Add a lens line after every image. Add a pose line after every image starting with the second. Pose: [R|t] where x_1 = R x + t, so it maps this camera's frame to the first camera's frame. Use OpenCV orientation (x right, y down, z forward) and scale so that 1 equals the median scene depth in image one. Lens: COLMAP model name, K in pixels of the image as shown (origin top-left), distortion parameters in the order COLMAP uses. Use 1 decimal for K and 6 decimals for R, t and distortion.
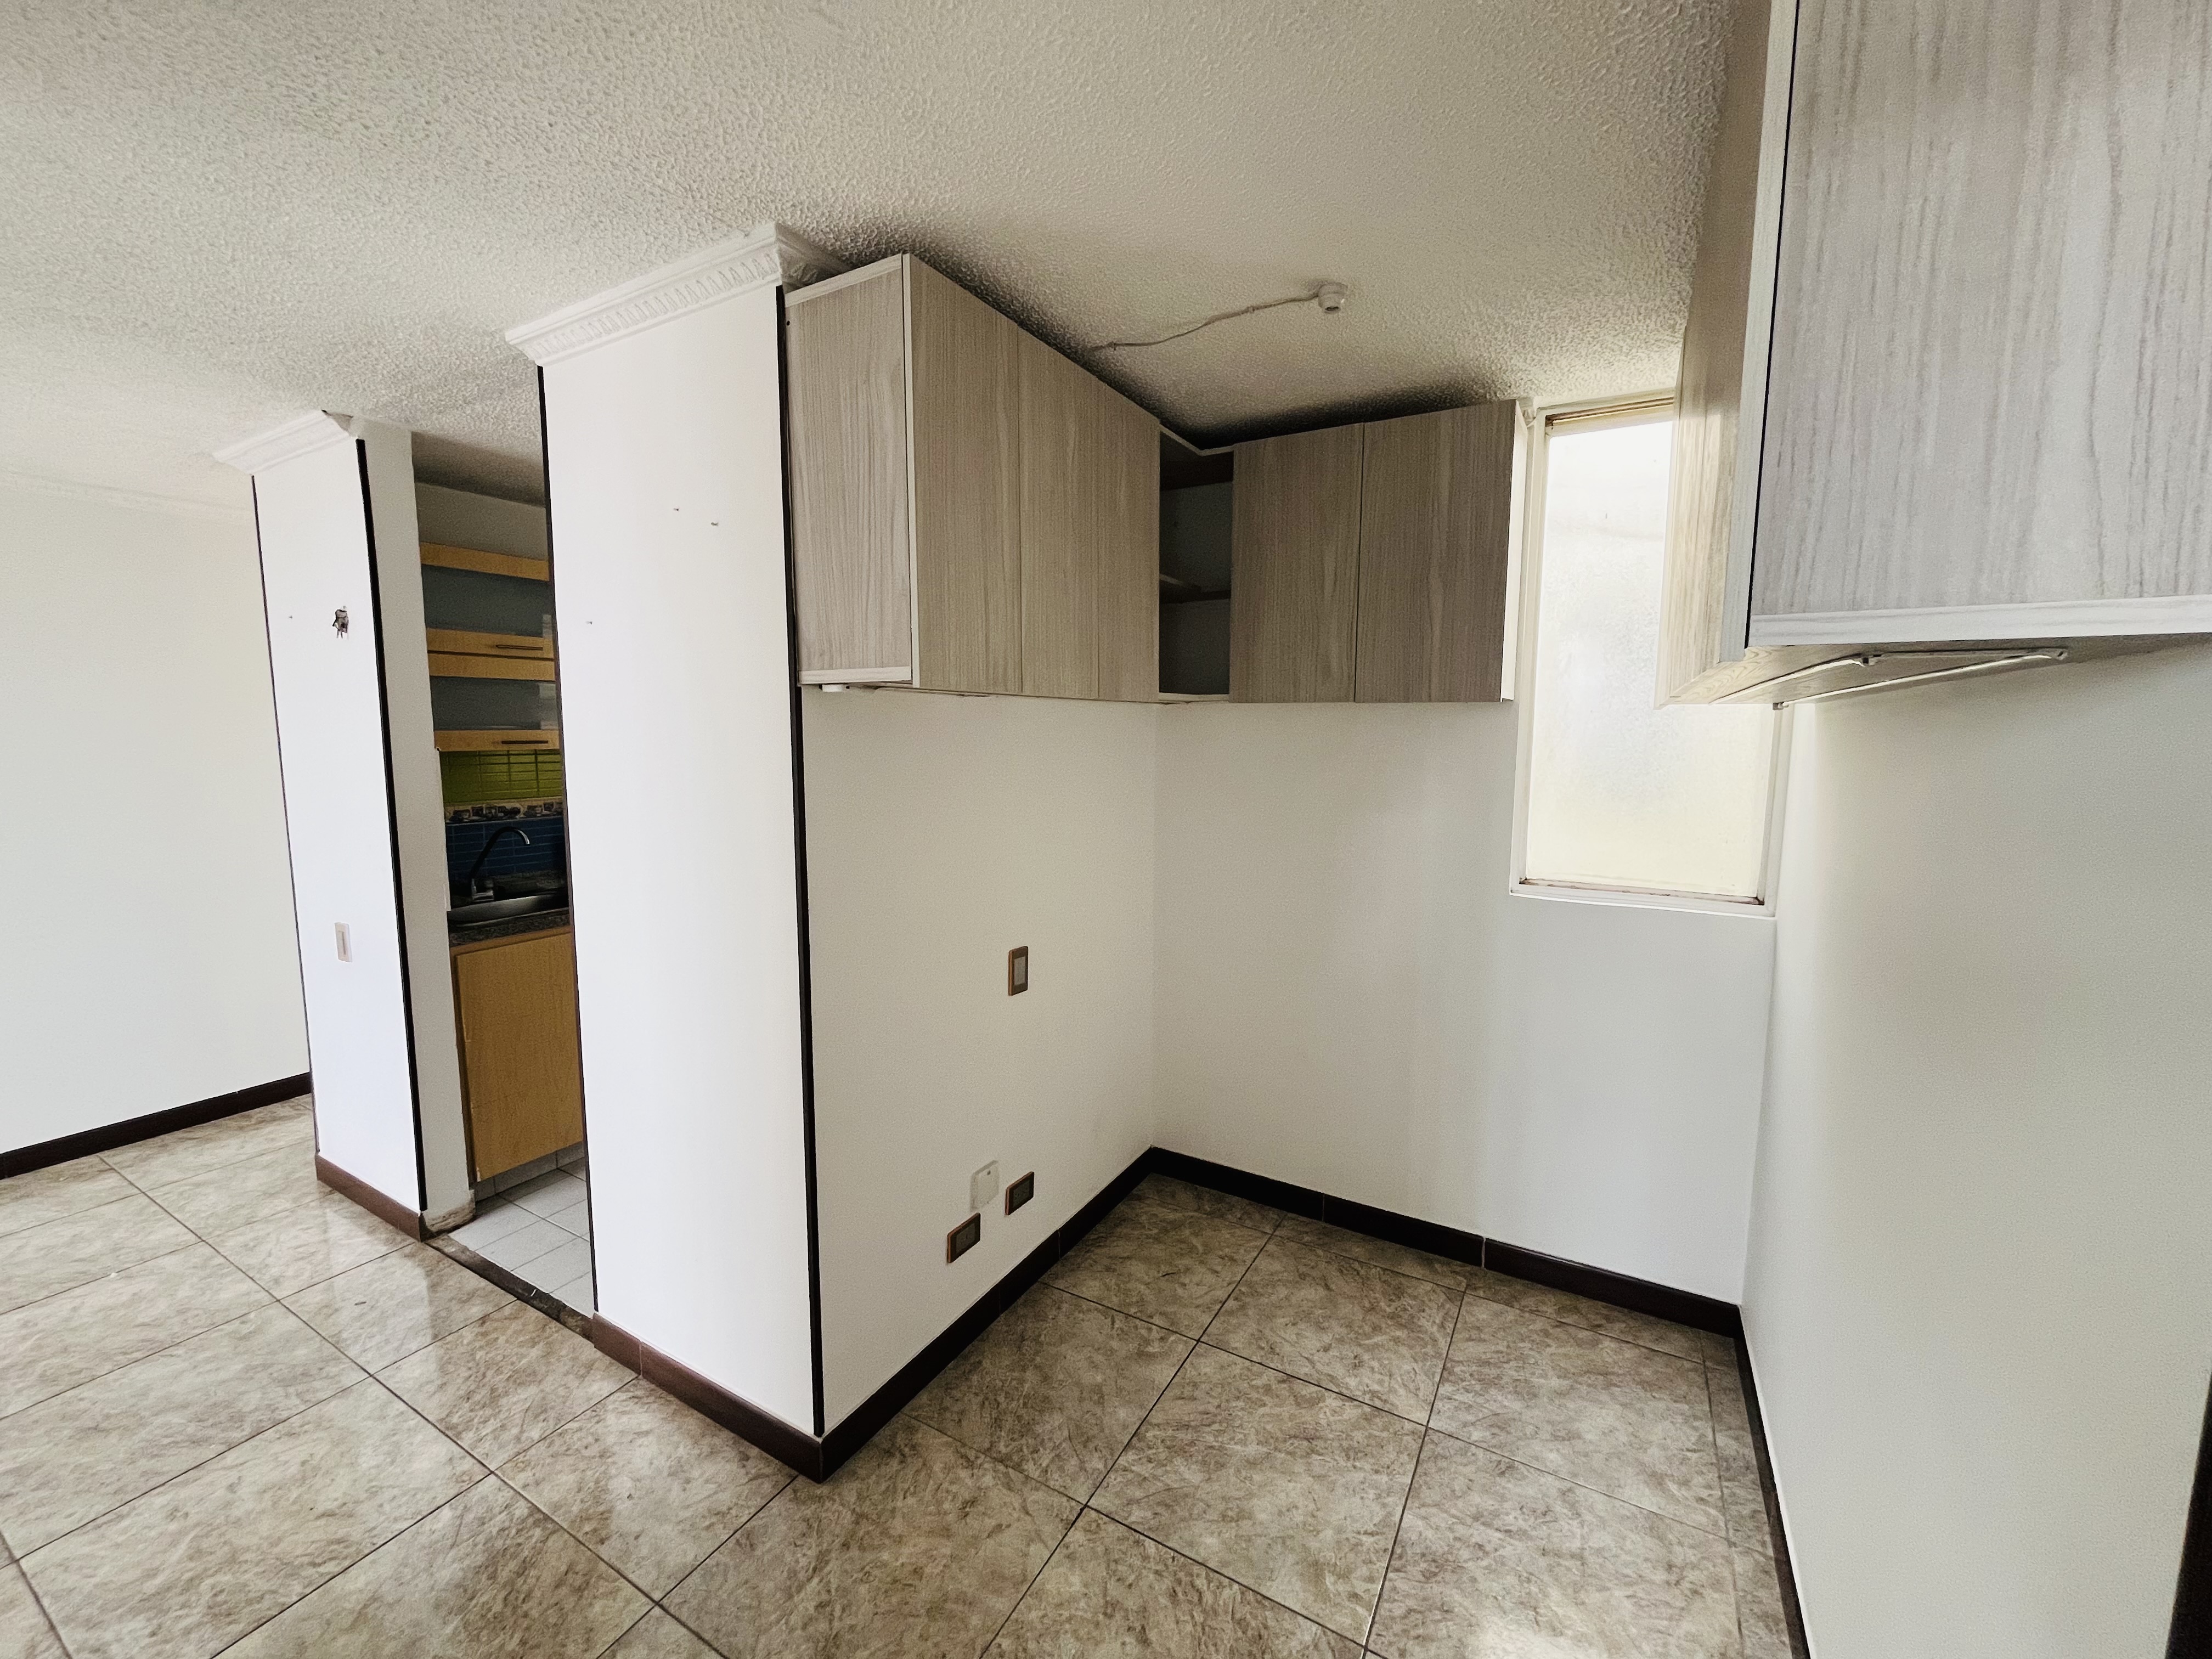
lens RADIAL K [[891.6, 0, 1106.0], [0, 891.6, 829.5], [0, 0, 1]] dist [0.001033, 0.000211]
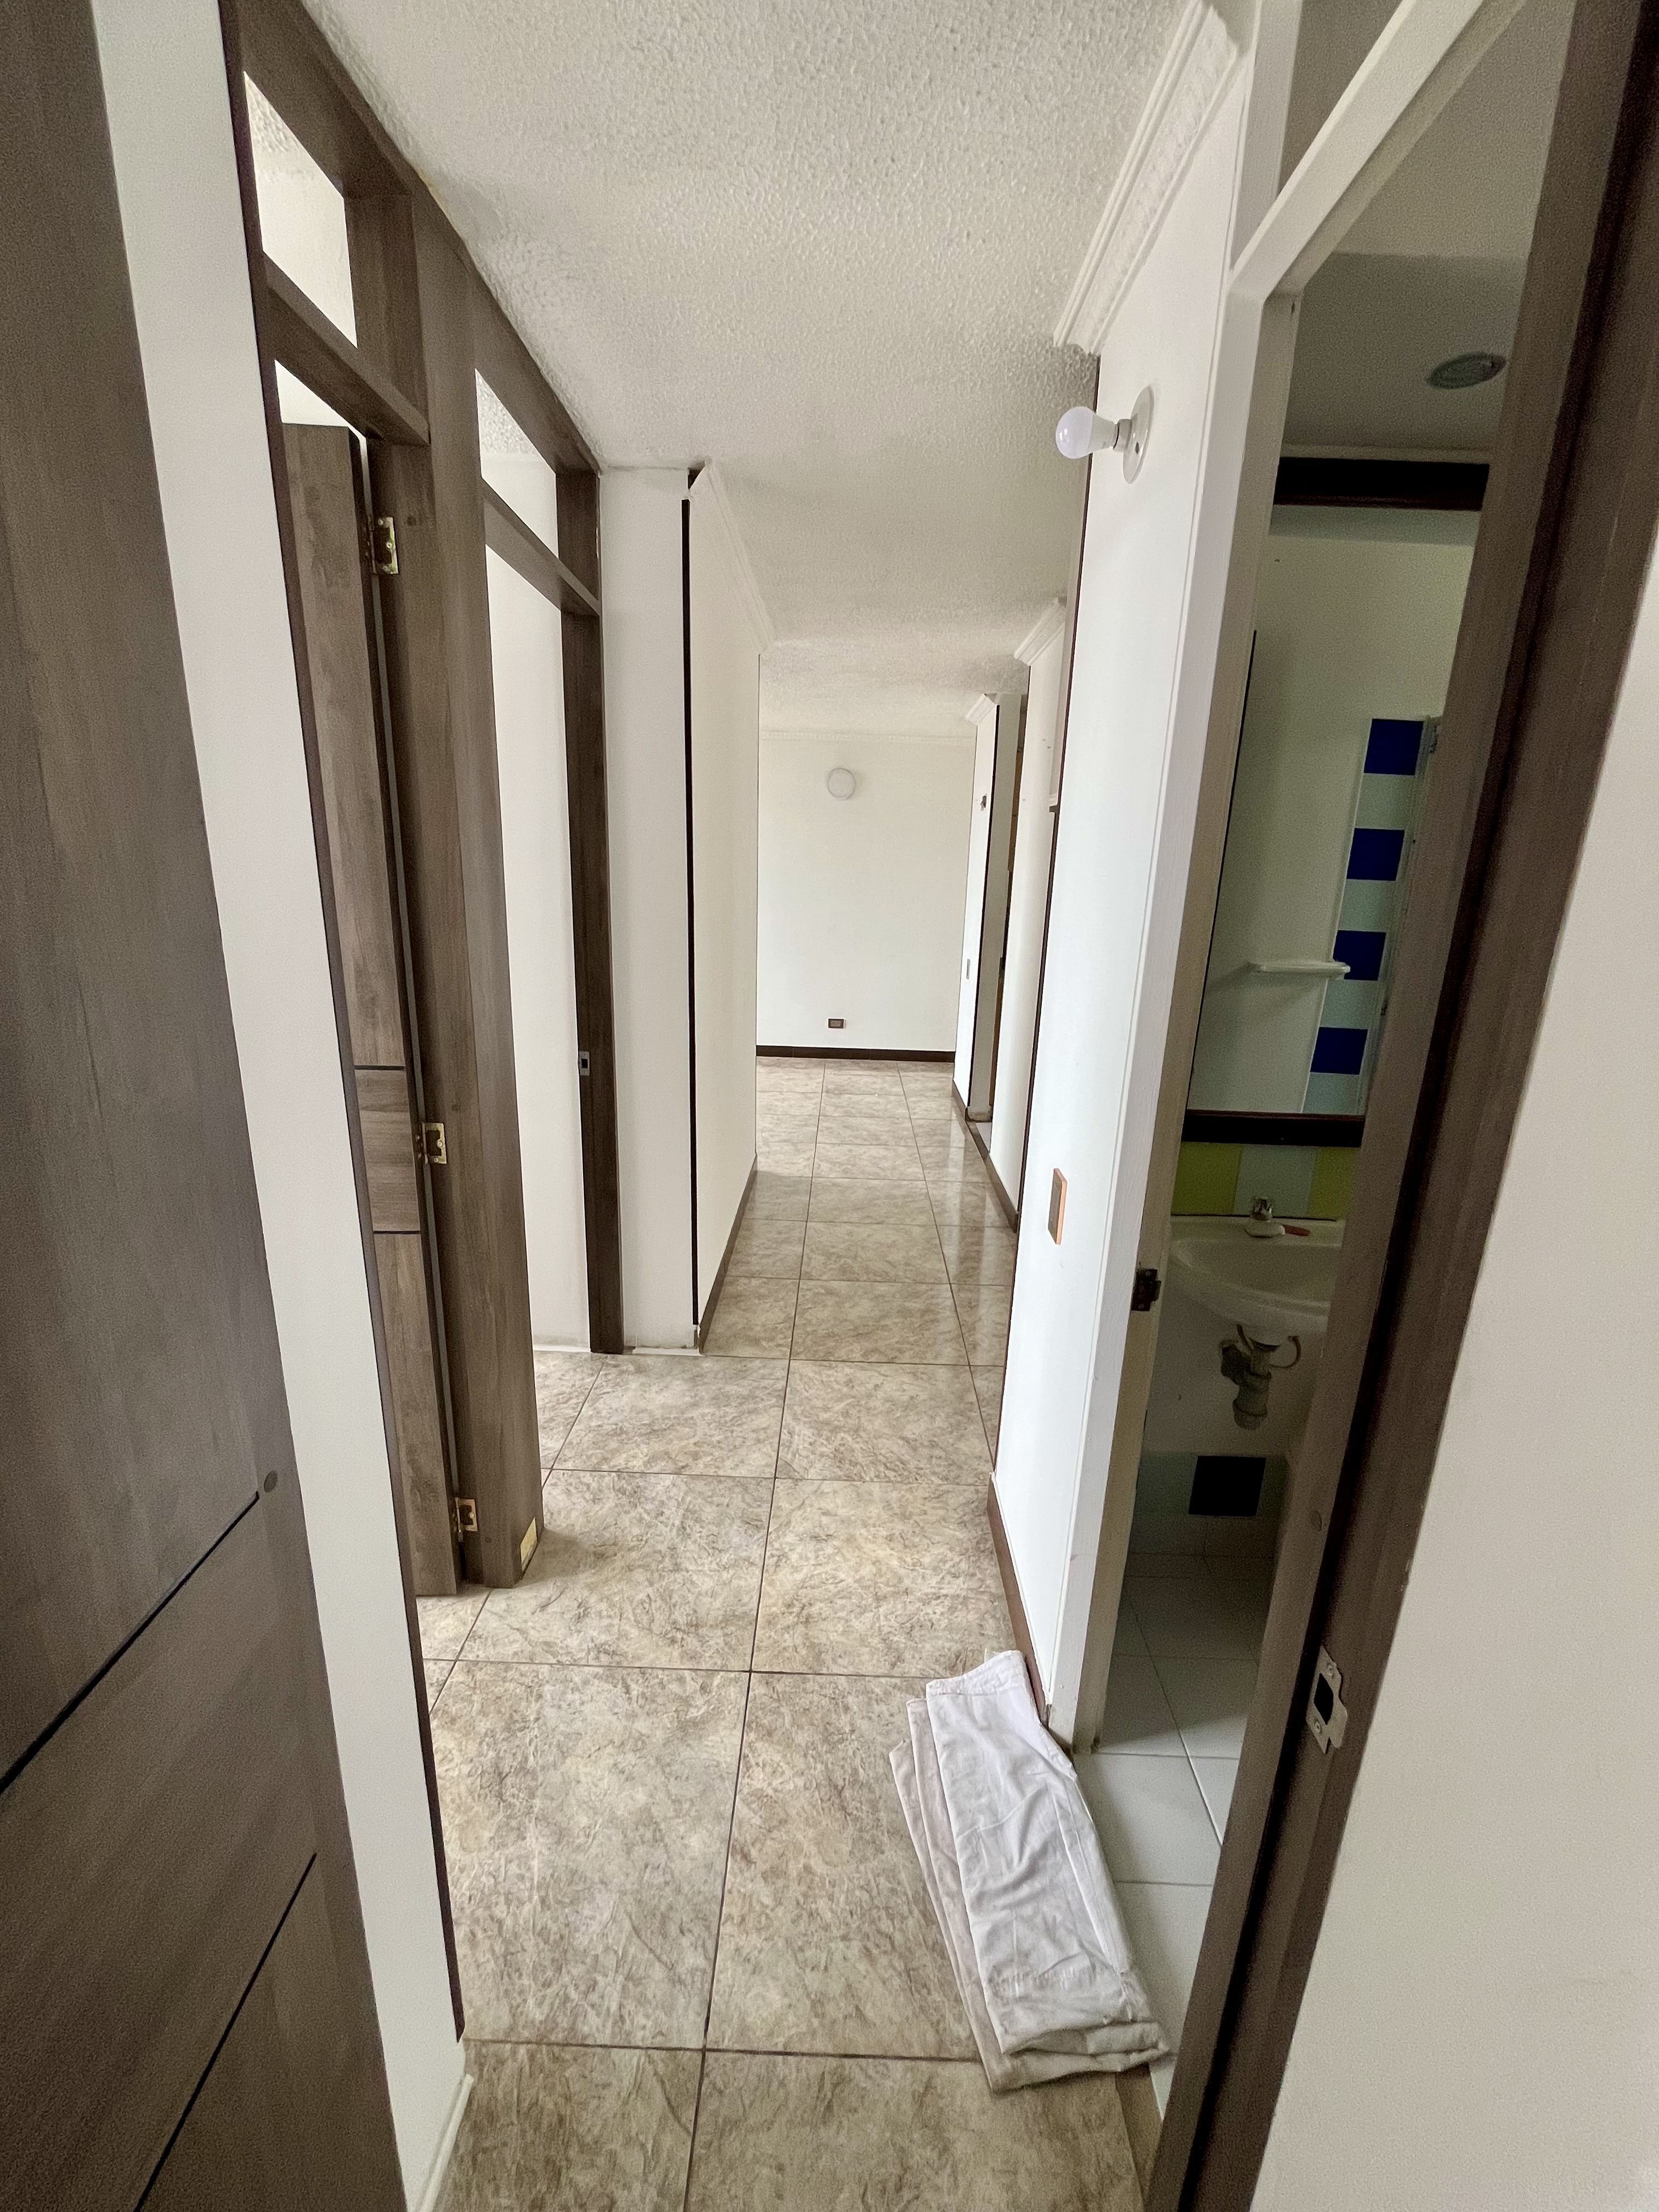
lens RADIAL K [[891.6, 0, 829.5], [0, 891.6, 1106.0], [0, 0, 1]] dist [0.001033, 0.000211]
pose [[0.481236, 0.240738, -0.842886, 0.936559], [-0.124893, 0.970571, 0.205899, 0.065302], [0.867648, 0.006184, 0.497140, -0.318681]]
